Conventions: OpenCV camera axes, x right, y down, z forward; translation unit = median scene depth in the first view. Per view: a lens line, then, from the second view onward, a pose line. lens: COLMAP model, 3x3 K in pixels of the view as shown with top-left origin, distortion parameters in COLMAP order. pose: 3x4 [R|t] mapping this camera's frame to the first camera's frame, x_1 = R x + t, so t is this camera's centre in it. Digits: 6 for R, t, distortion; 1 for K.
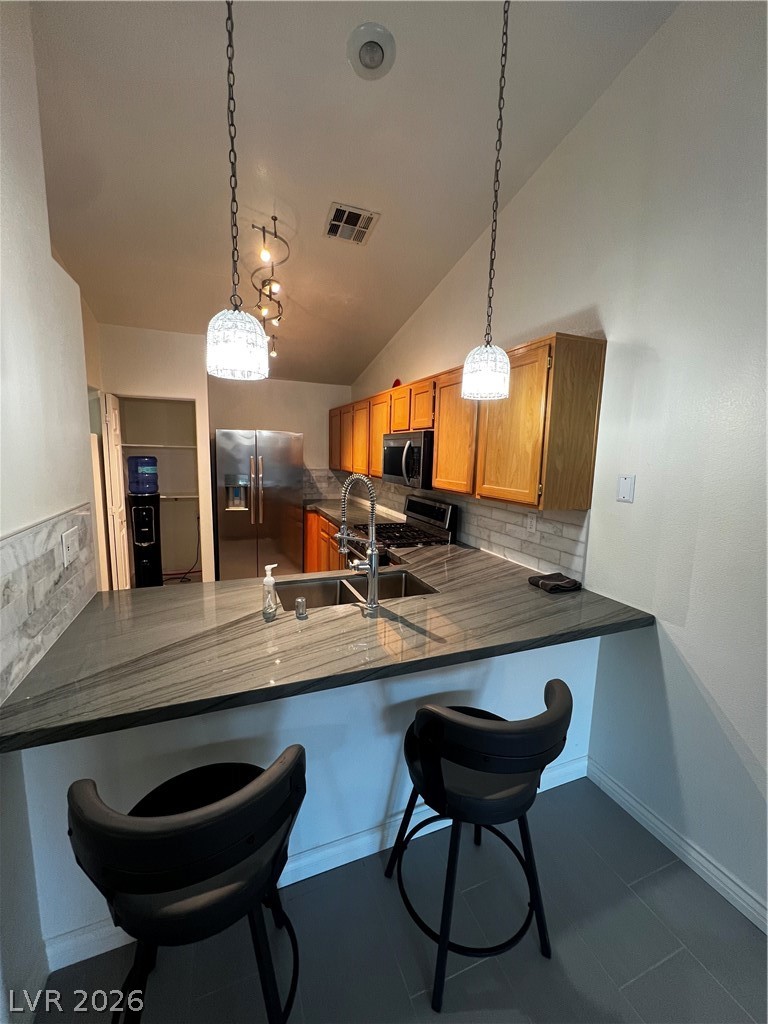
lens RADIAL K [[410.7, 0, 384.0], [0, 410.7, 512.0], [0, 0, 1]] dist [0.000217, -0.000062]
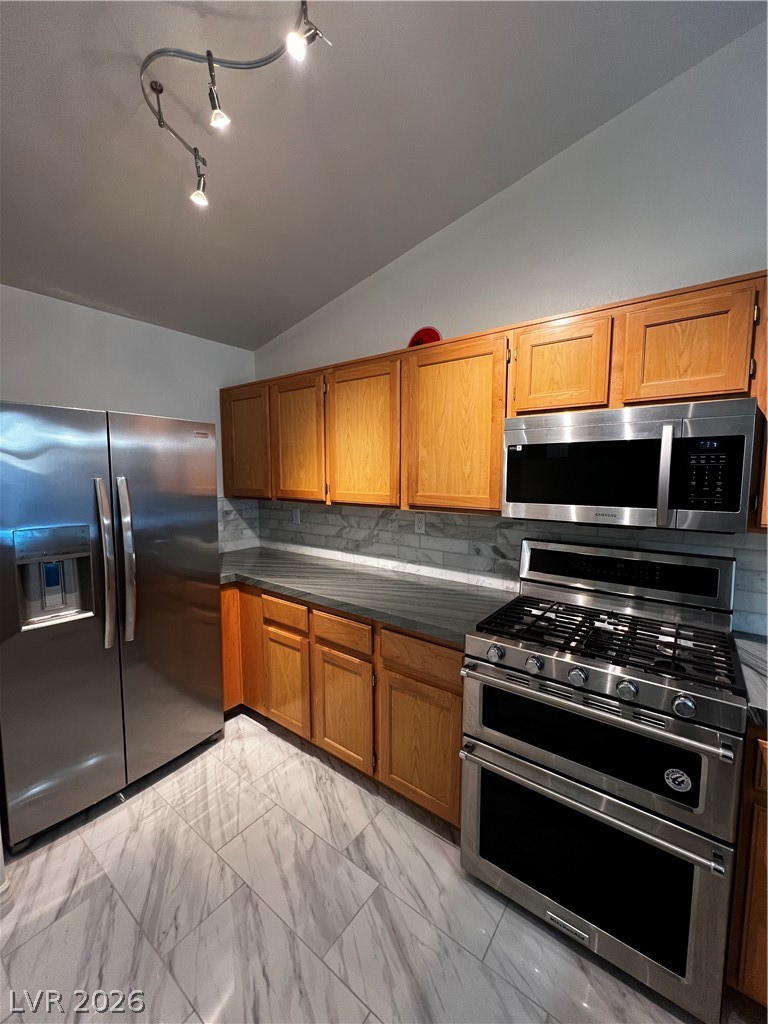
lens RADIAL K [[410.7, 0, 384.0], [0, 410.7, 512.0], [0, 0, 1]] dist [0.000217, -0.000062]
pose [[0.857819, -0.067328, 0.509523, -0.283632], [0.086600, 0.996142, -0.014169, -0.072642], [-0.506604, 0.056279, 0.860340, 0.517014]]
